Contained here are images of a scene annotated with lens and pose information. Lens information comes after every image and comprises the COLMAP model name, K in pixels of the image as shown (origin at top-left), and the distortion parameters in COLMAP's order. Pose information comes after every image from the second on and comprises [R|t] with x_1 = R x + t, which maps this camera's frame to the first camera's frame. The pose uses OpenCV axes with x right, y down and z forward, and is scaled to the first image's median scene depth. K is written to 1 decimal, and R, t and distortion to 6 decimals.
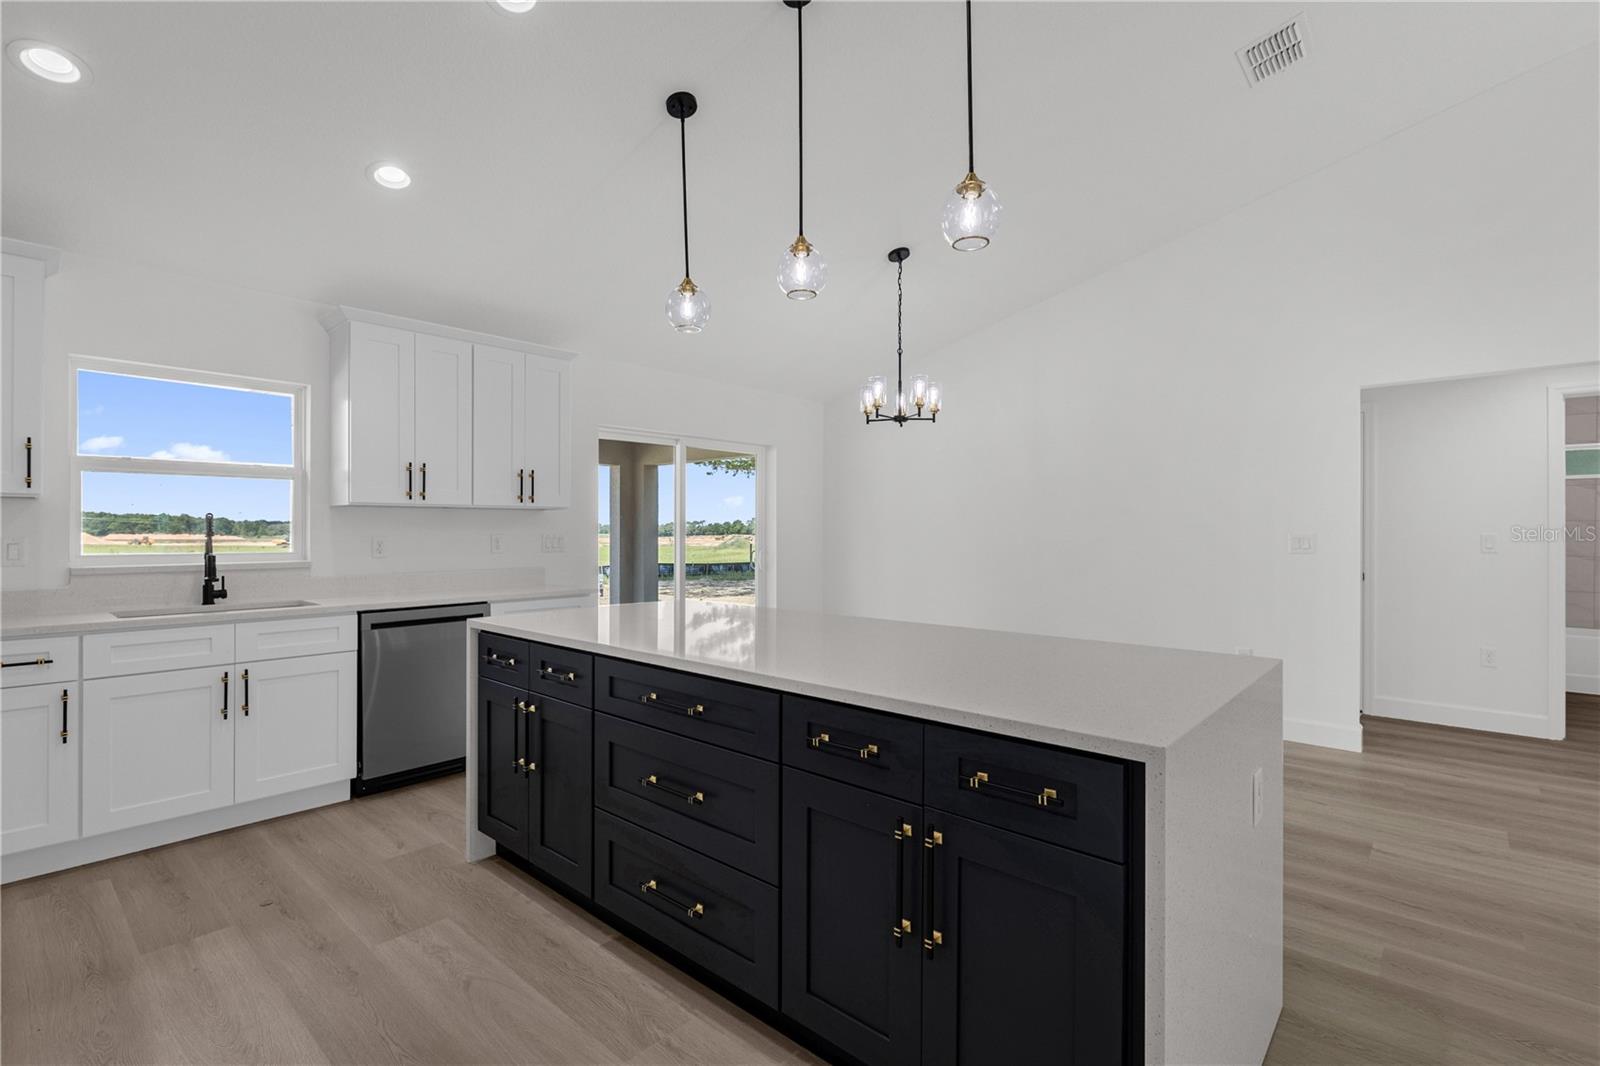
lens RADIAL K [[727.4, 0, 797.7], [0, 727.4, 537.5], [0, 0, 1]] dist [-0.003768, -0.000558]
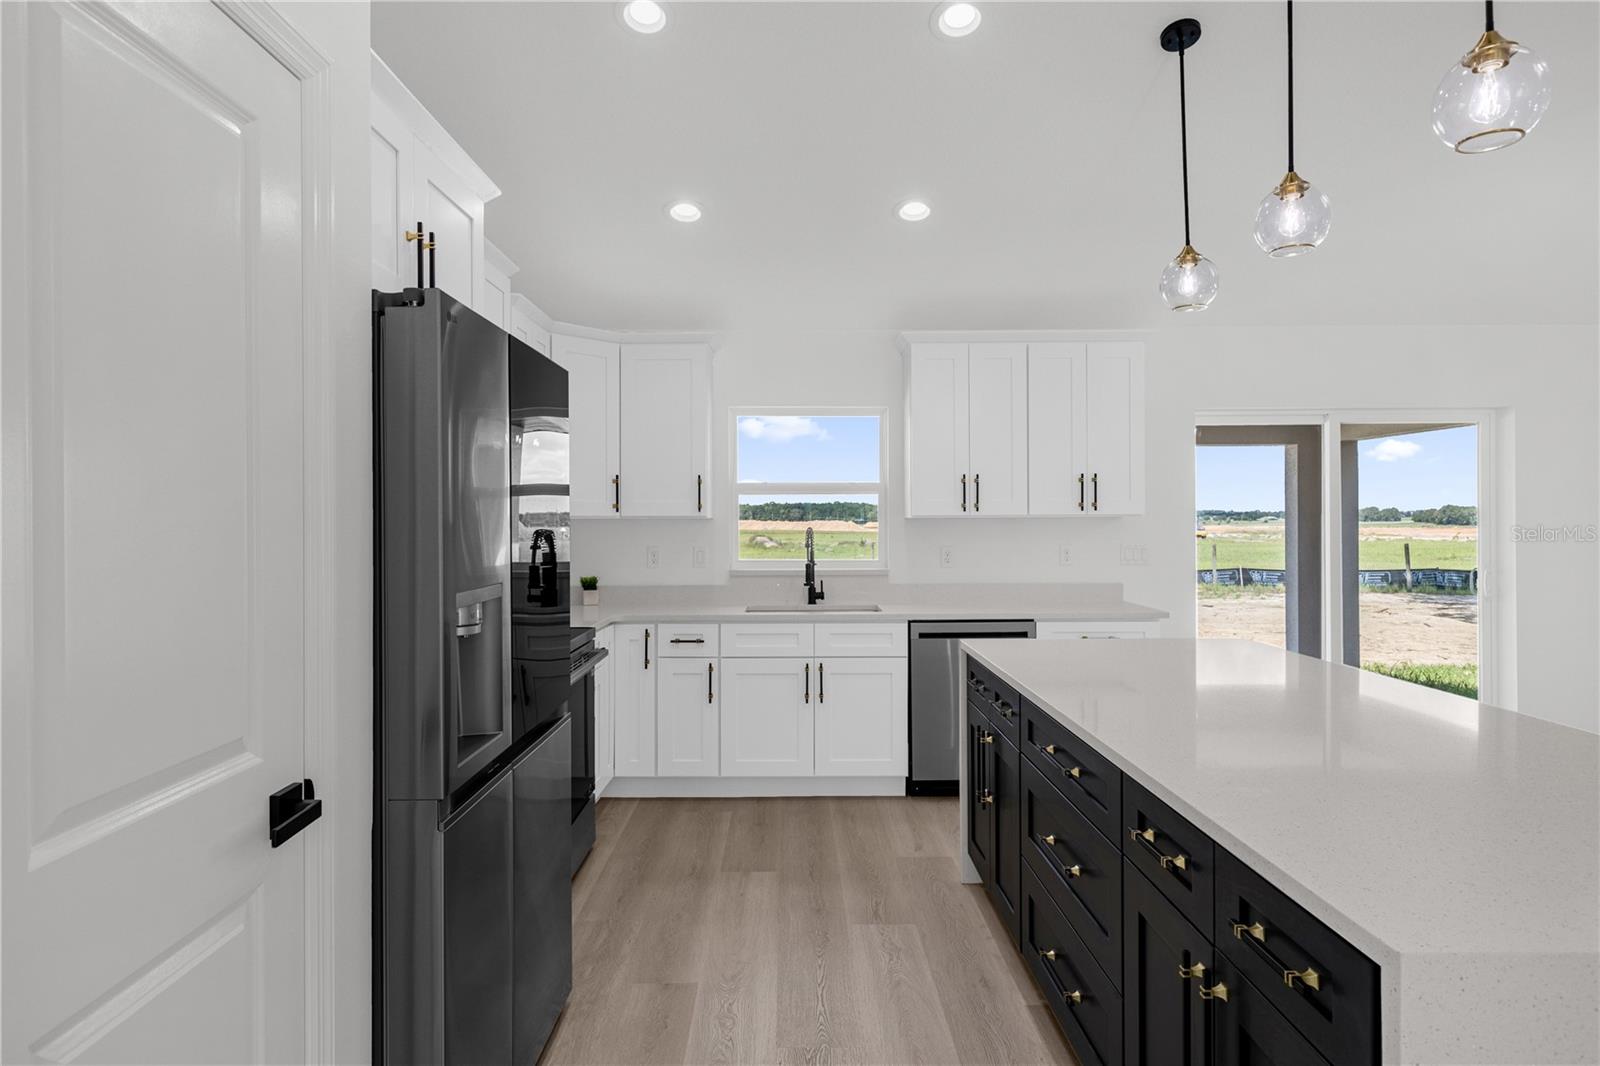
lens RADIAL K [[891.6, 0, 799.5], [0, 891.6, 532.2], [0, 0, 1]] dist [0.002857, -0.000349]
pose [[0.673205, 0.009366, -0.739397, 0.283575], [-0.005098, 0.999955, 0.008025, -0.041273], [0.739439, -0.001633, 0.673222, 0.008185]]
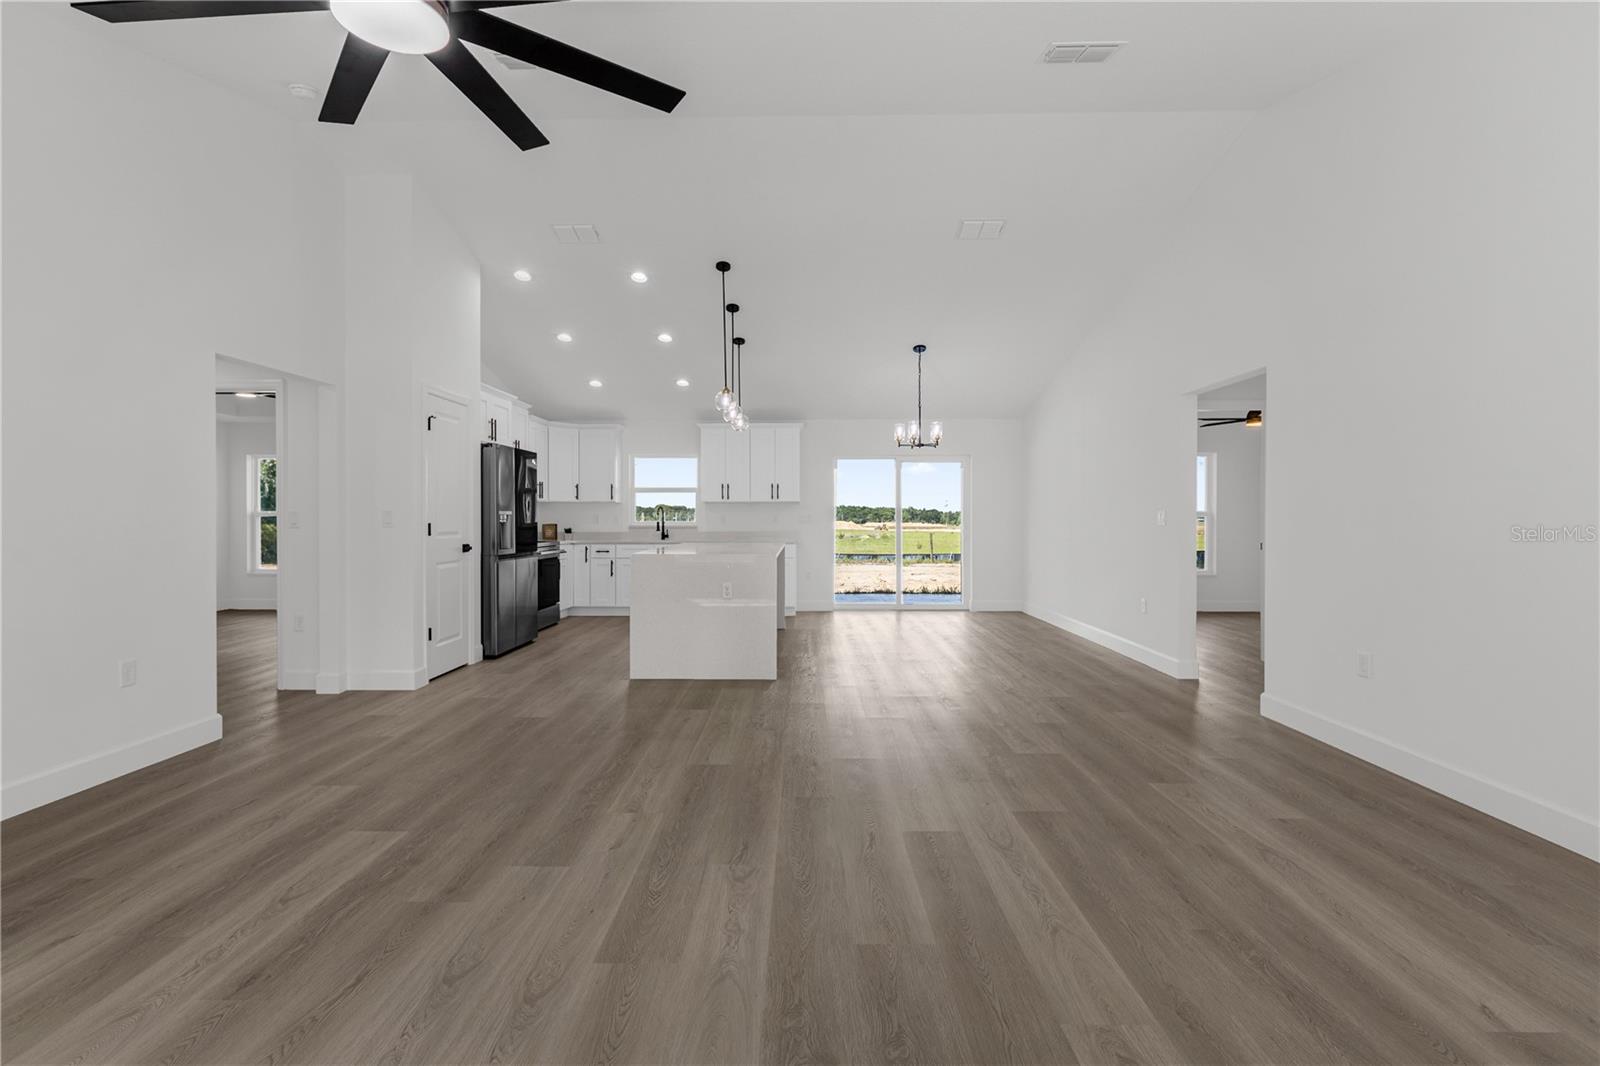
lens RADIAL K [[727.4, 0, 793.1], [0, 727.4, 529.5], [0, 0, 1]] dist [-0.003768, -0.000558]
pose [[0.656898, 0.013216, -0.753863, 1.800906], [-0.010525, 0.999910, 0.008358, 0.029876], [0.753906, 0.002445, 0.656978, -0.490834]]
